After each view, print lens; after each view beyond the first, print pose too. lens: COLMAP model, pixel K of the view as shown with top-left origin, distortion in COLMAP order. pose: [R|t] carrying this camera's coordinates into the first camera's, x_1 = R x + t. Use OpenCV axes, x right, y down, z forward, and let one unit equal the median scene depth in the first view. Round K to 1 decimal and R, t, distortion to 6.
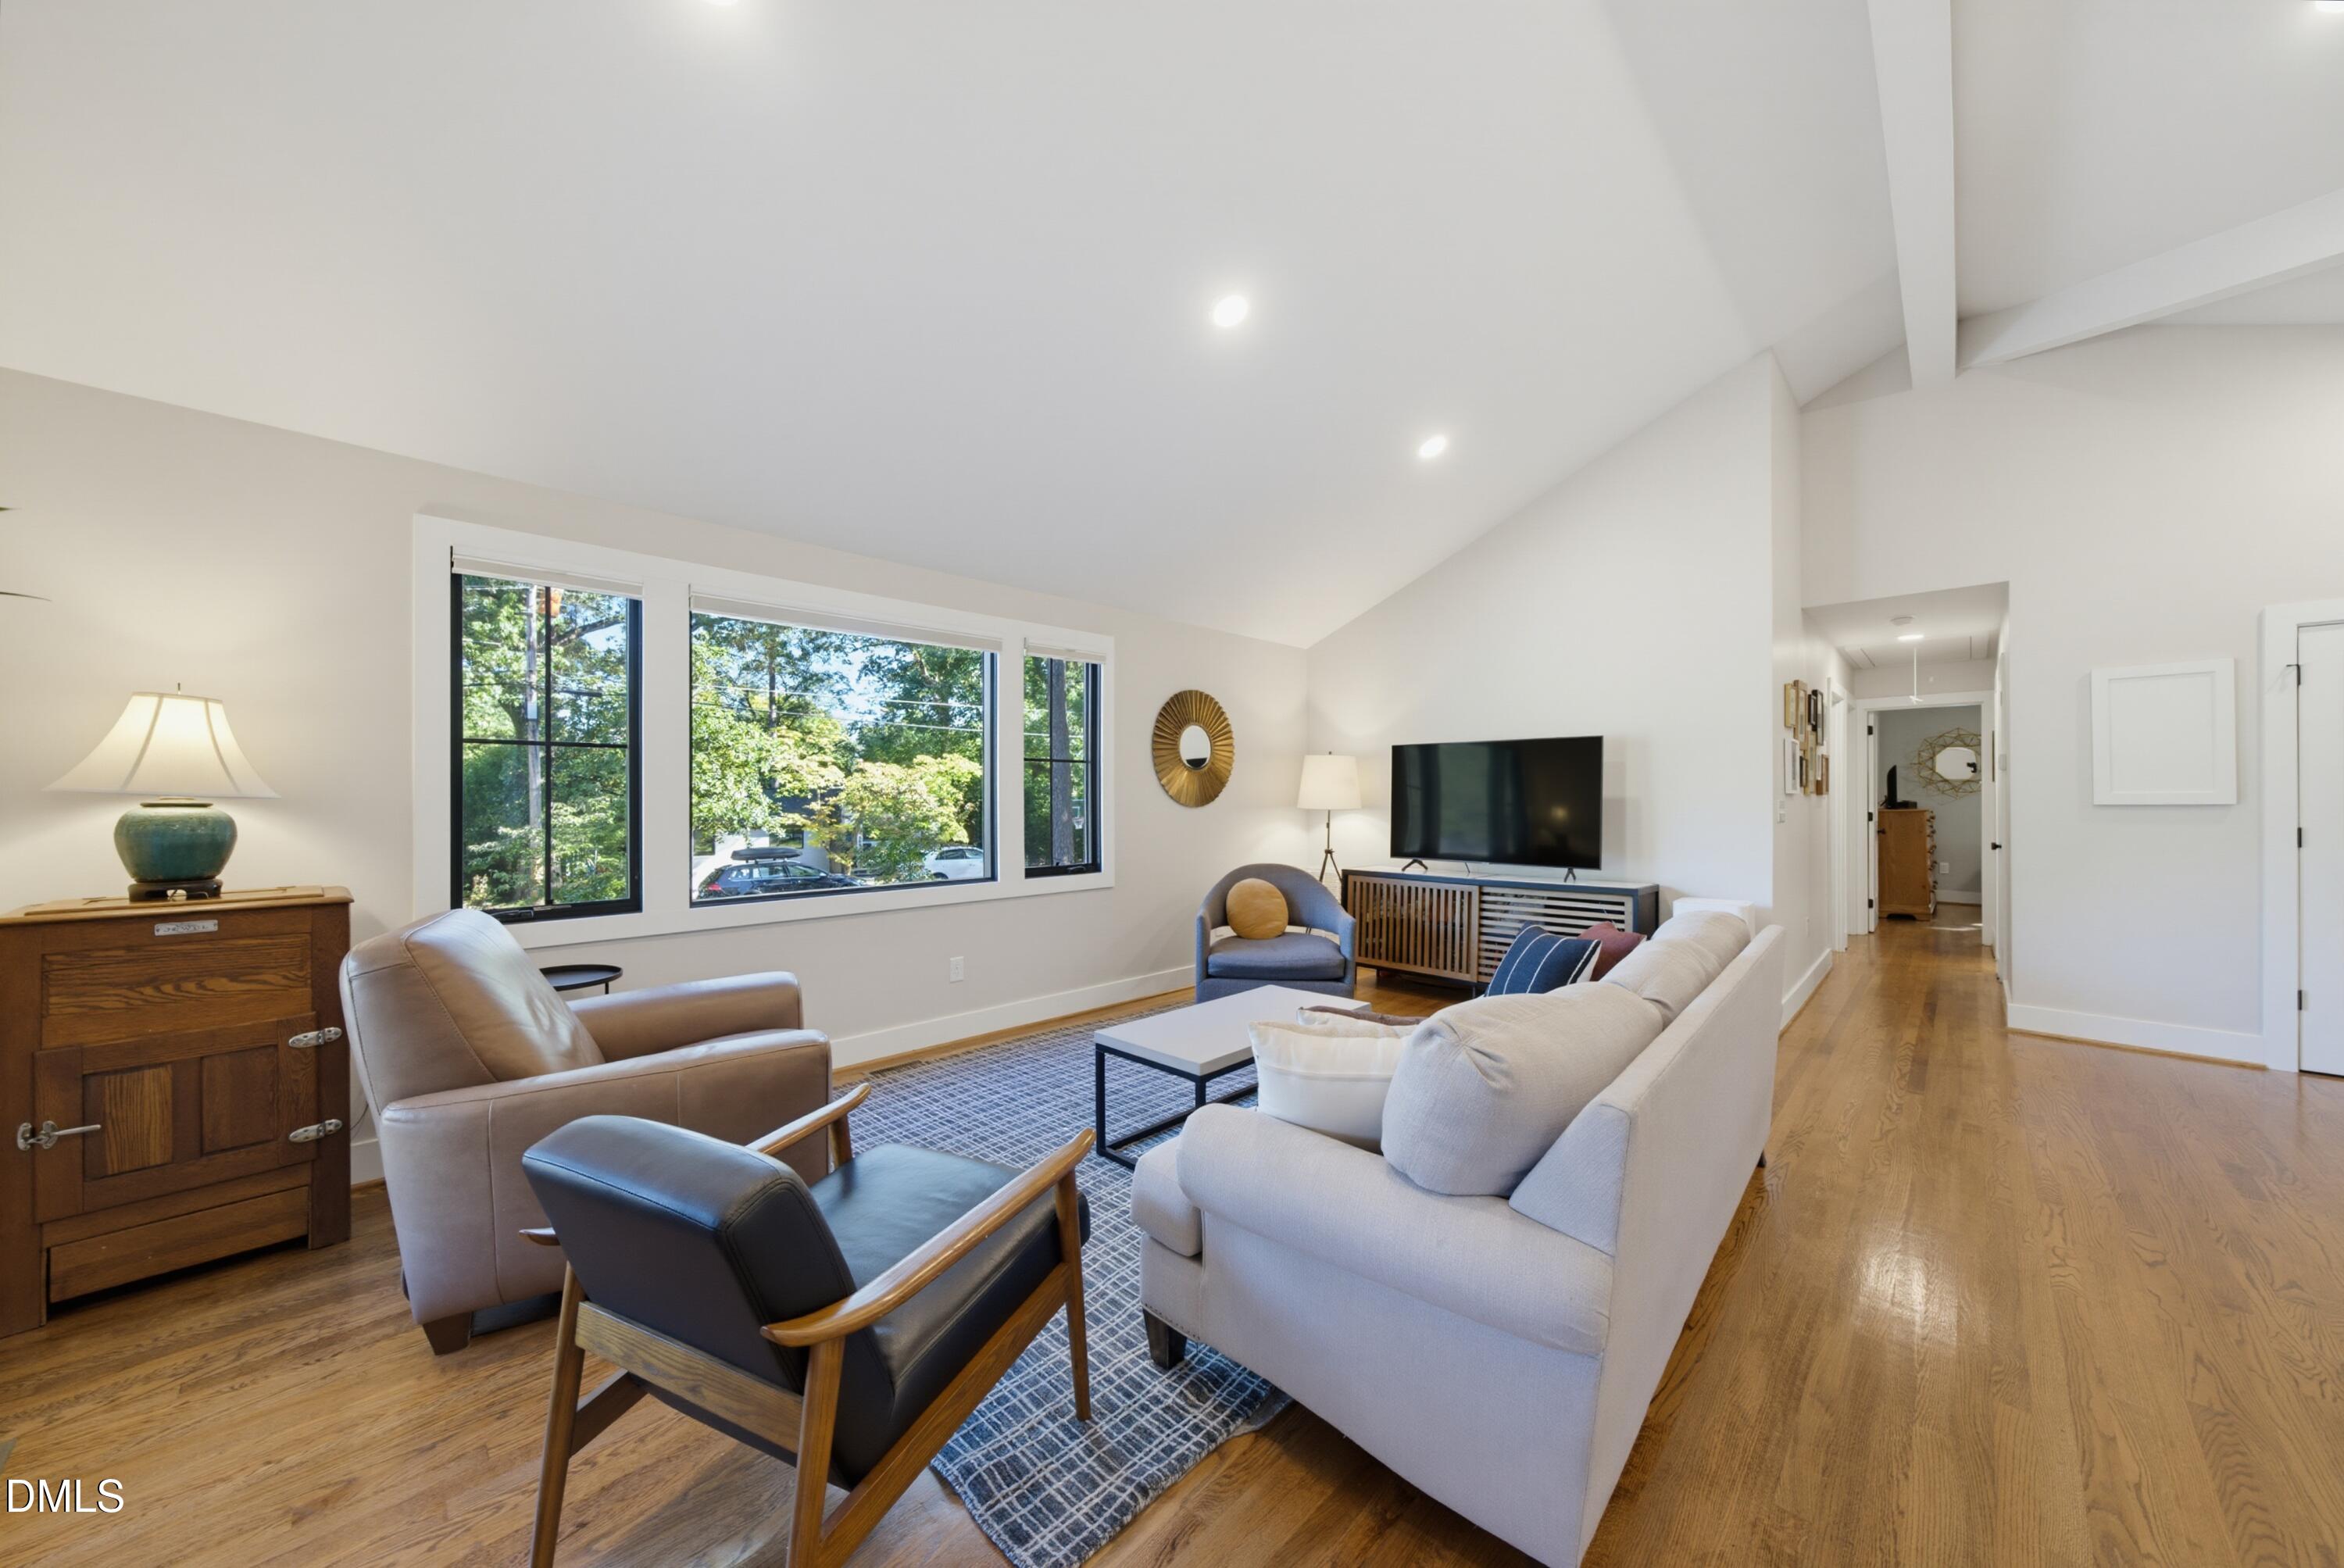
lens RADIAL K [[822.9, 0, 1177.3], [0, 822.9, 796.1], [0, 0, 1]] dist [-0.034924, 0.021055]
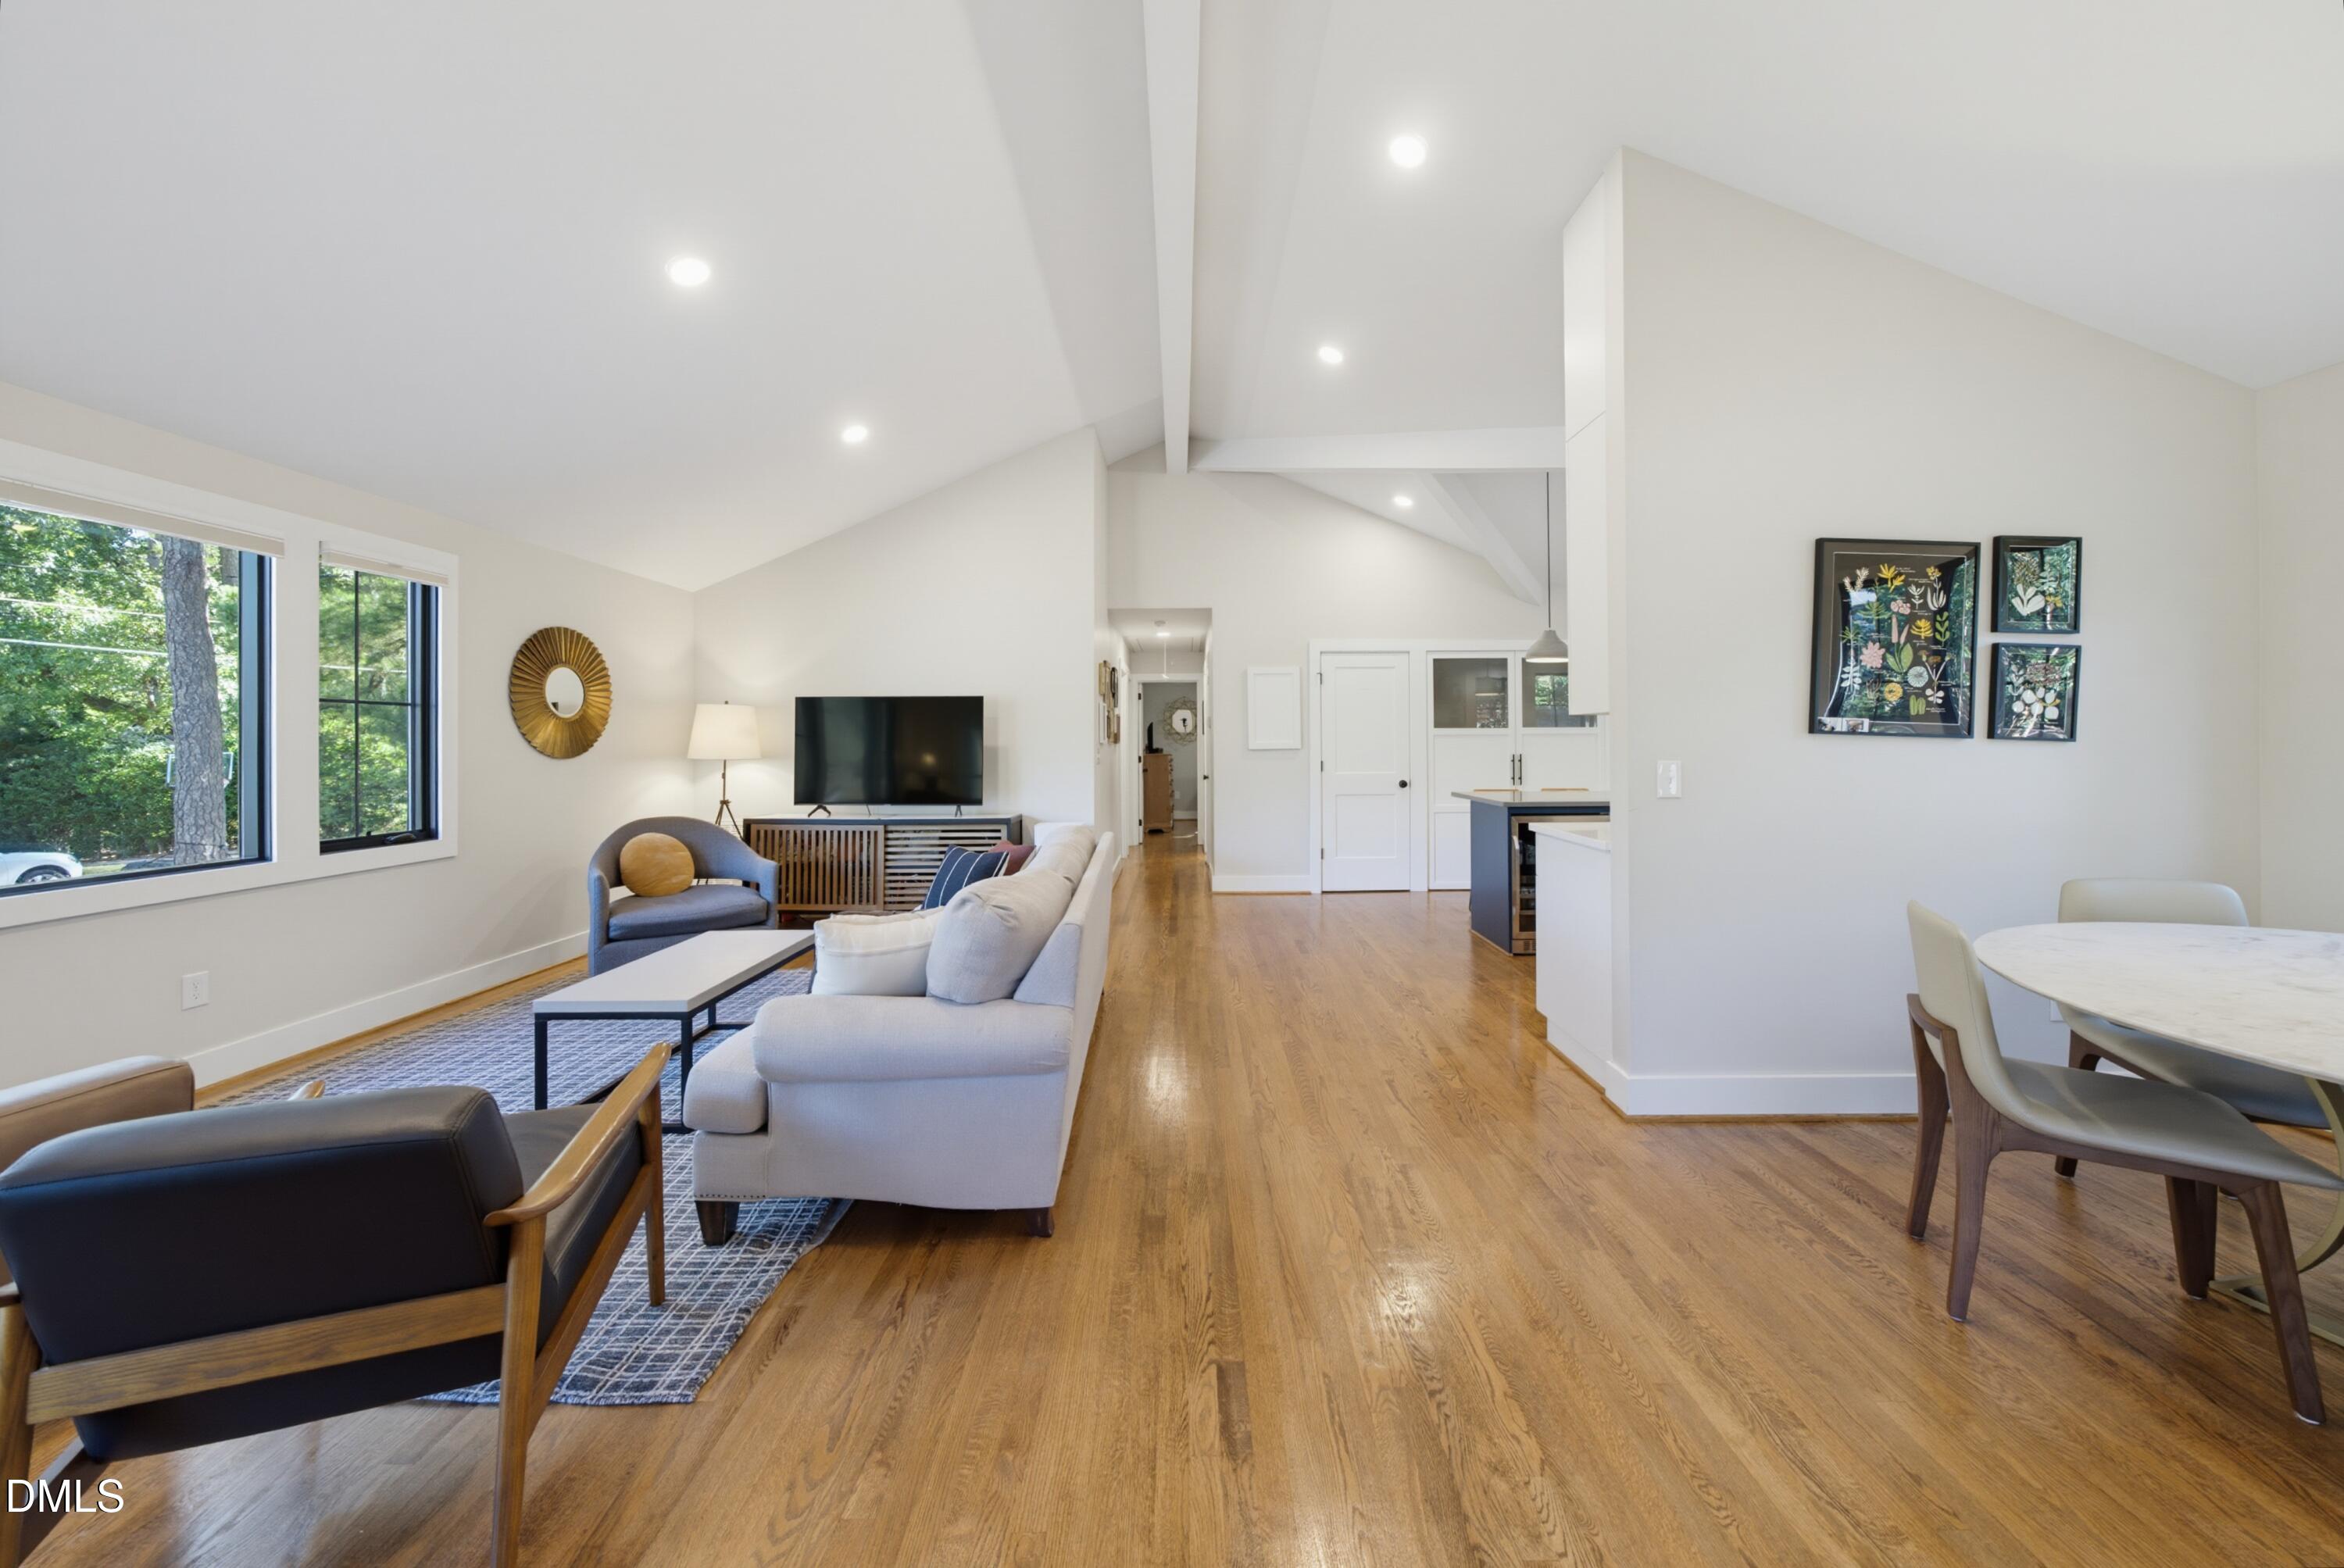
lens RADIAL K [[835.0, 0, 1183.4], [0, 835.0, 738.7], [0, 0, 1]] dist [-0.000083, -0.000155]
pose [[0.716592, 0.002364, 0.697488, -0.144957], [0.002231, 0.999981, -0.005682, -0.002312], [-0.697489, 0.005628, 0.716574, -0.121702]]
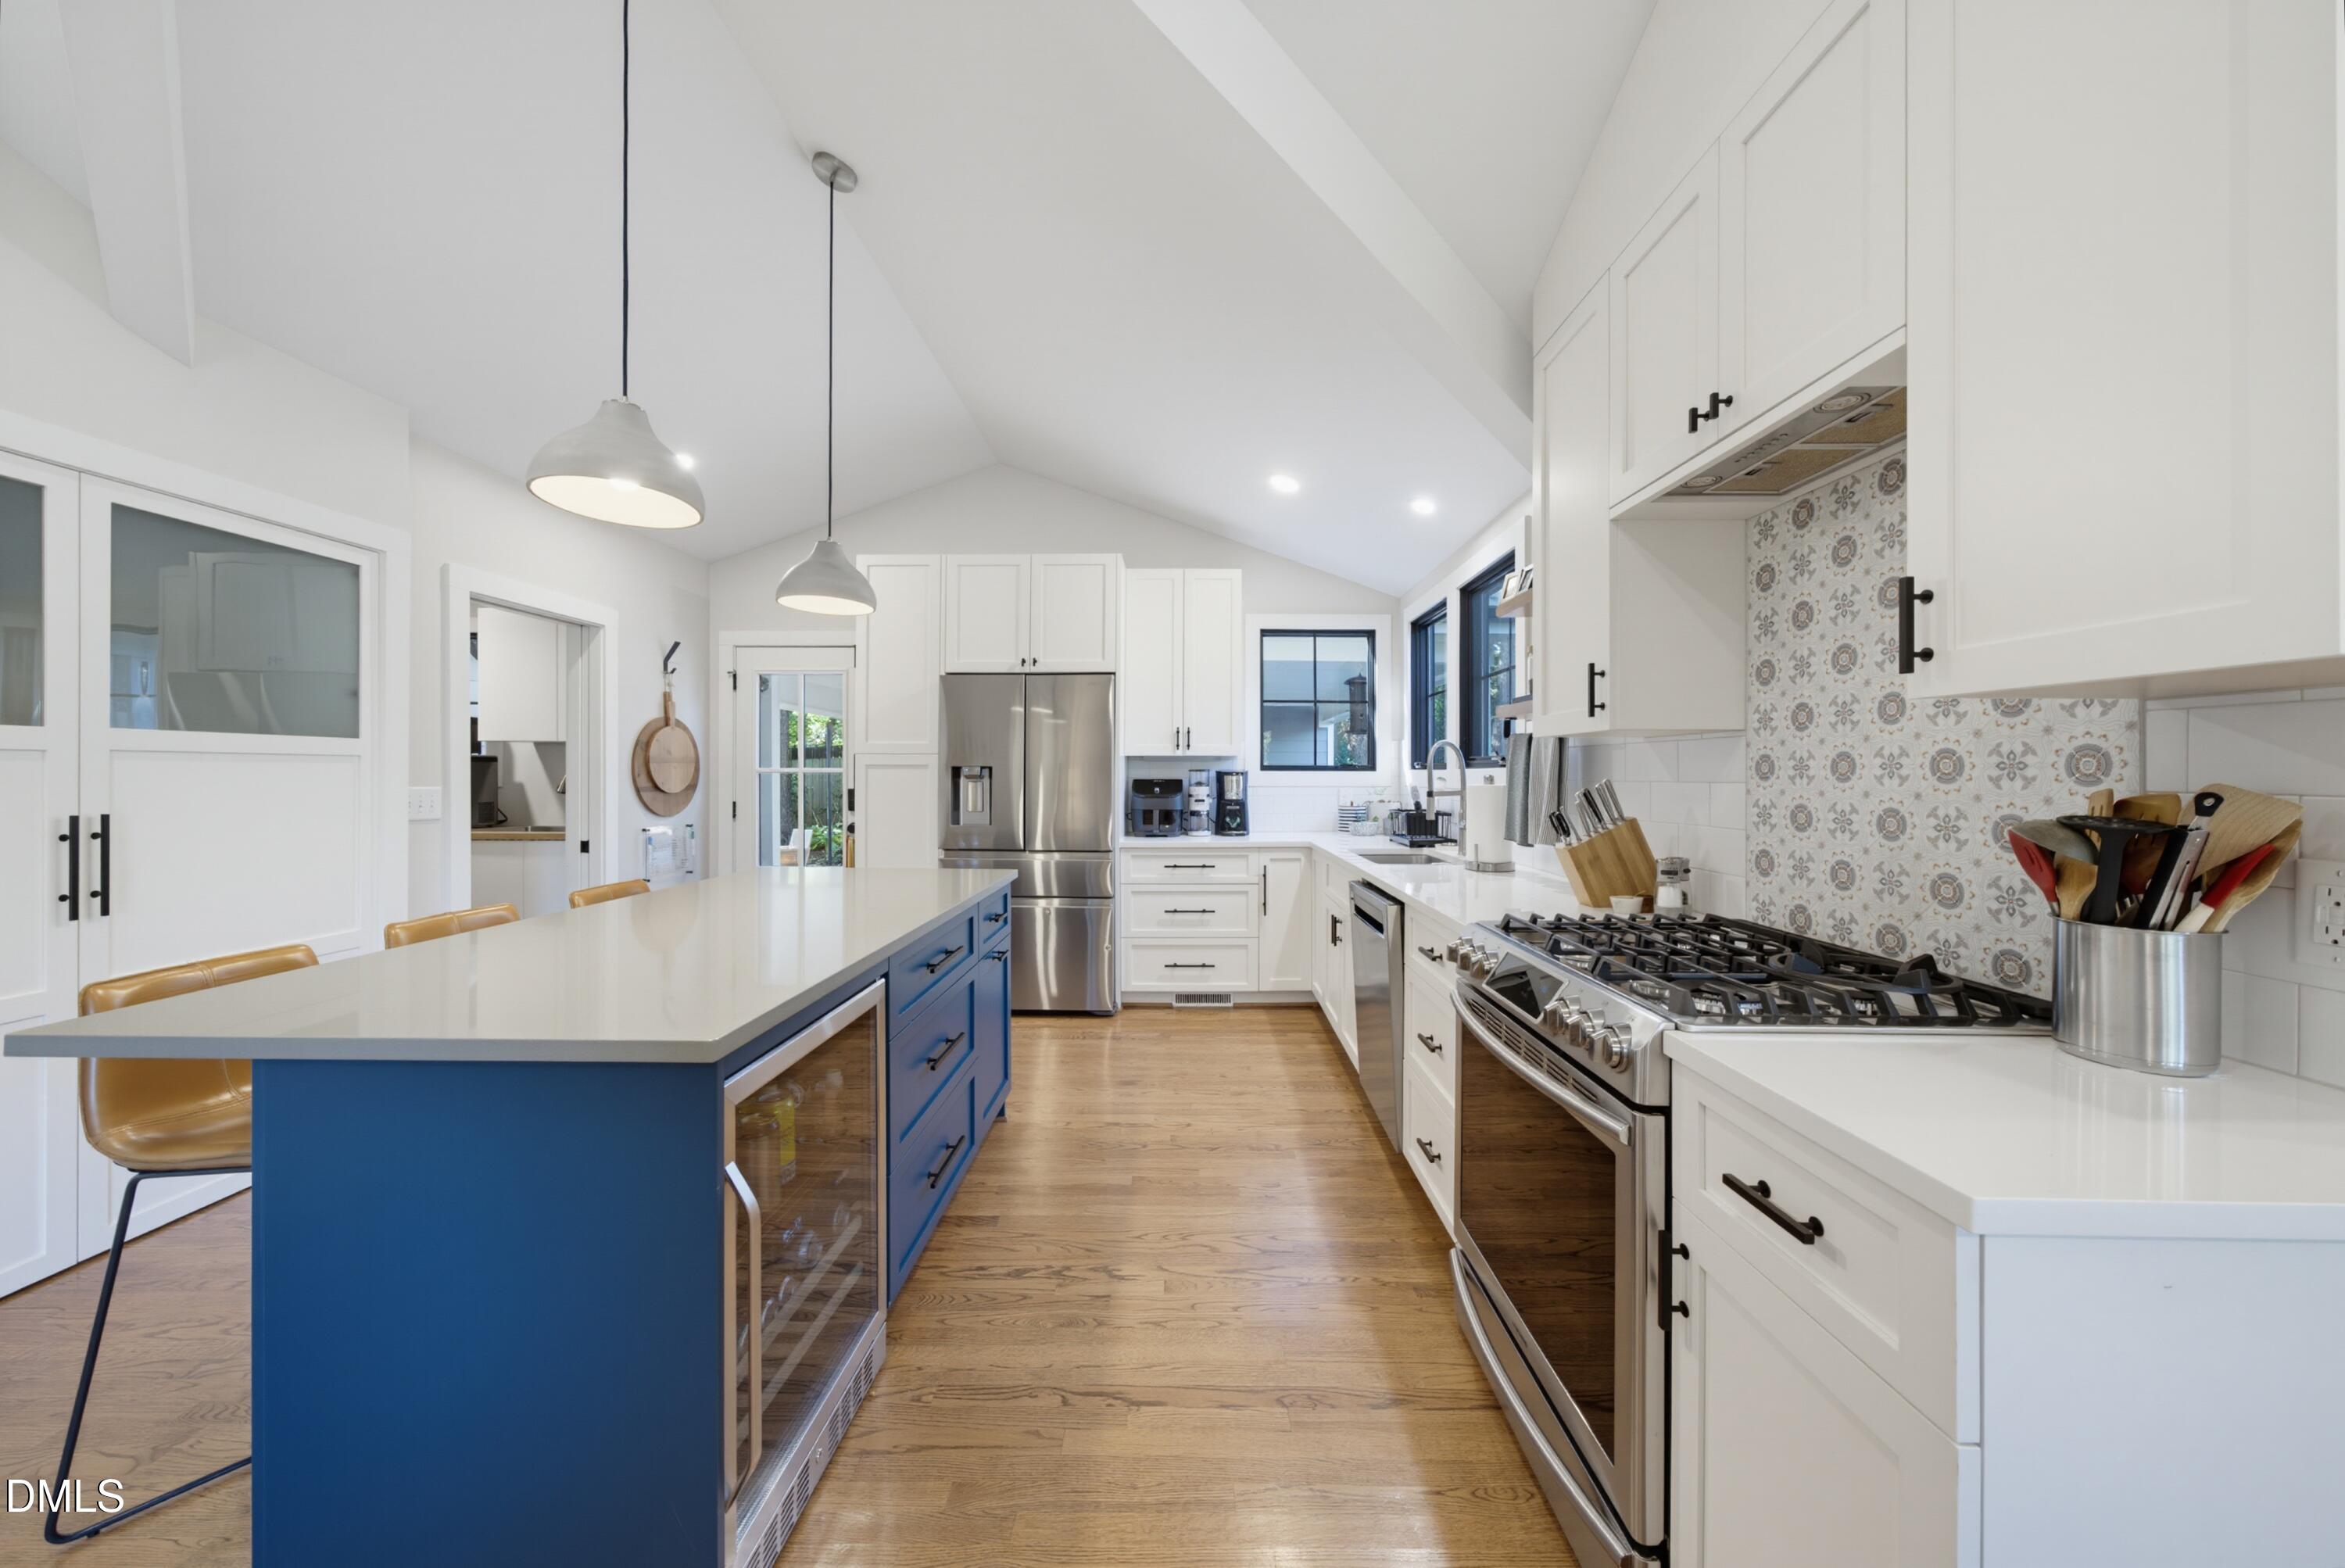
lens RADIAL K [[816.6, 0, 1177.6], [0, 816.6, 776.0], [0, 0, 1]] dist [-0.000783, 0.000088]
pose [[-0.682473, 0.001140, 0.730910, 0.615955], [0.000640, 0.999999, -0.000963, -0.003241], [-0.730910, -0.000189, -0.682473, 0.408009]]
